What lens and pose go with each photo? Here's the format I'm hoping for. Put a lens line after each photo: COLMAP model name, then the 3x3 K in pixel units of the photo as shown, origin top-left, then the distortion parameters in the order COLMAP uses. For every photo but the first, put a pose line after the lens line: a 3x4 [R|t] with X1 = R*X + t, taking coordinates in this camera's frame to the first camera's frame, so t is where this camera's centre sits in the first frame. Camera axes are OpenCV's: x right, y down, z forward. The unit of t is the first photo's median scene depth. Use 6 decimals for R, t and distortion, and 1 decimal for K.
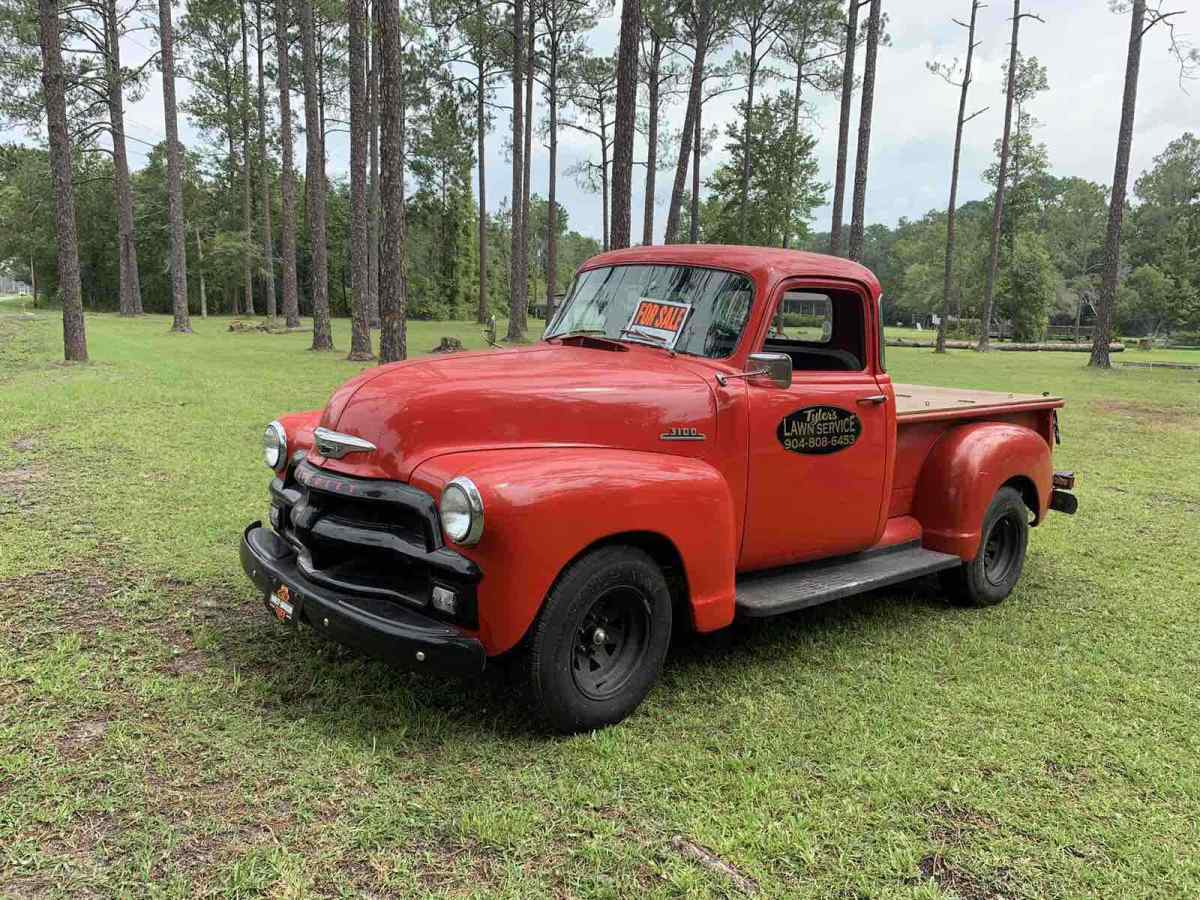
lens RADIAL K [[968.3, 0, 598.7], [0, 968.3, 422.3], [0, 0, 1]] dist [0.077457, -0.008092]
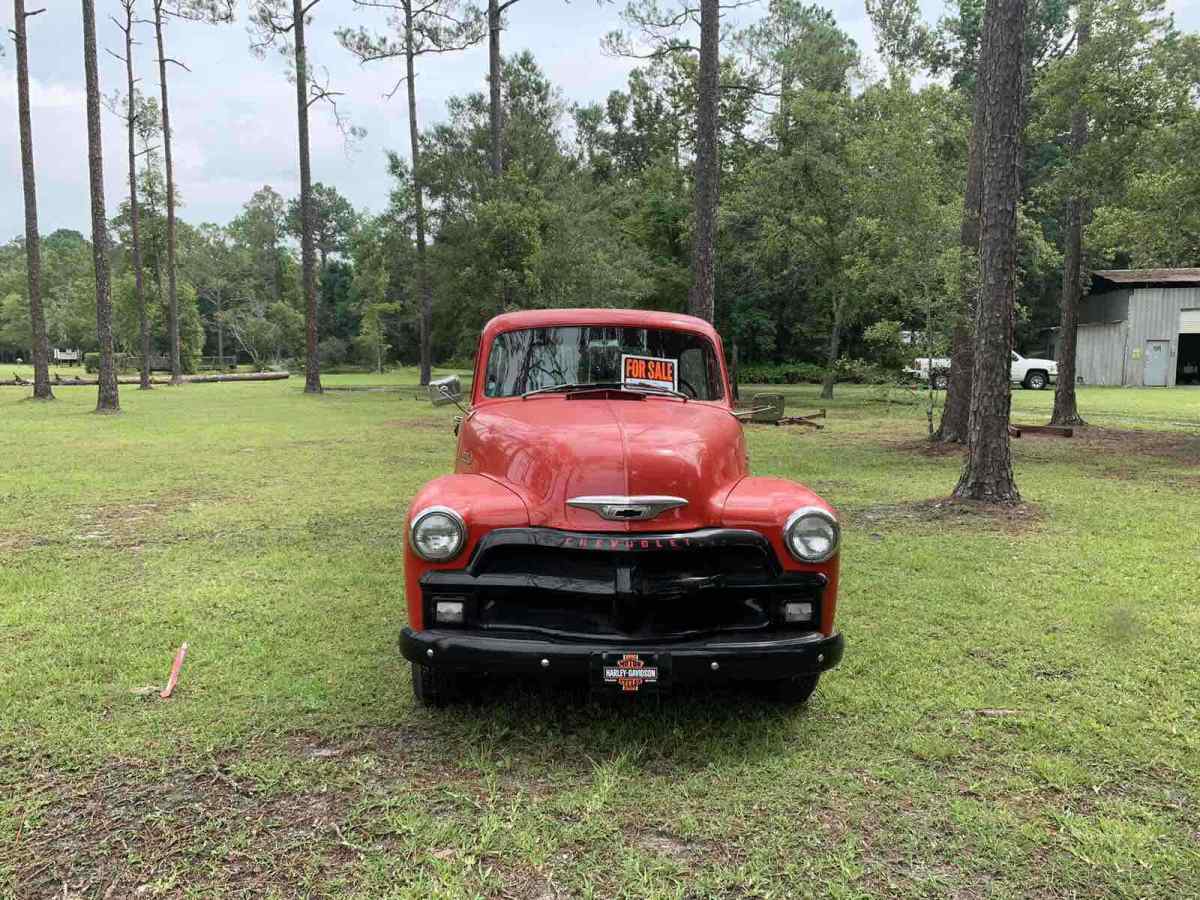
lens RADIAL K [[963.6, 0, 600.0], [0, 963.6, 450.0], [0, 0, 1]] dist [0.003699, 0.001303]
pose [[0.628982, -0.113561, 0.769081, -0.115156], [0.113536, 0.992085, 0.053636, -0.010789], [-0.769084, 0.053582, 0.636897, 0.039873]]
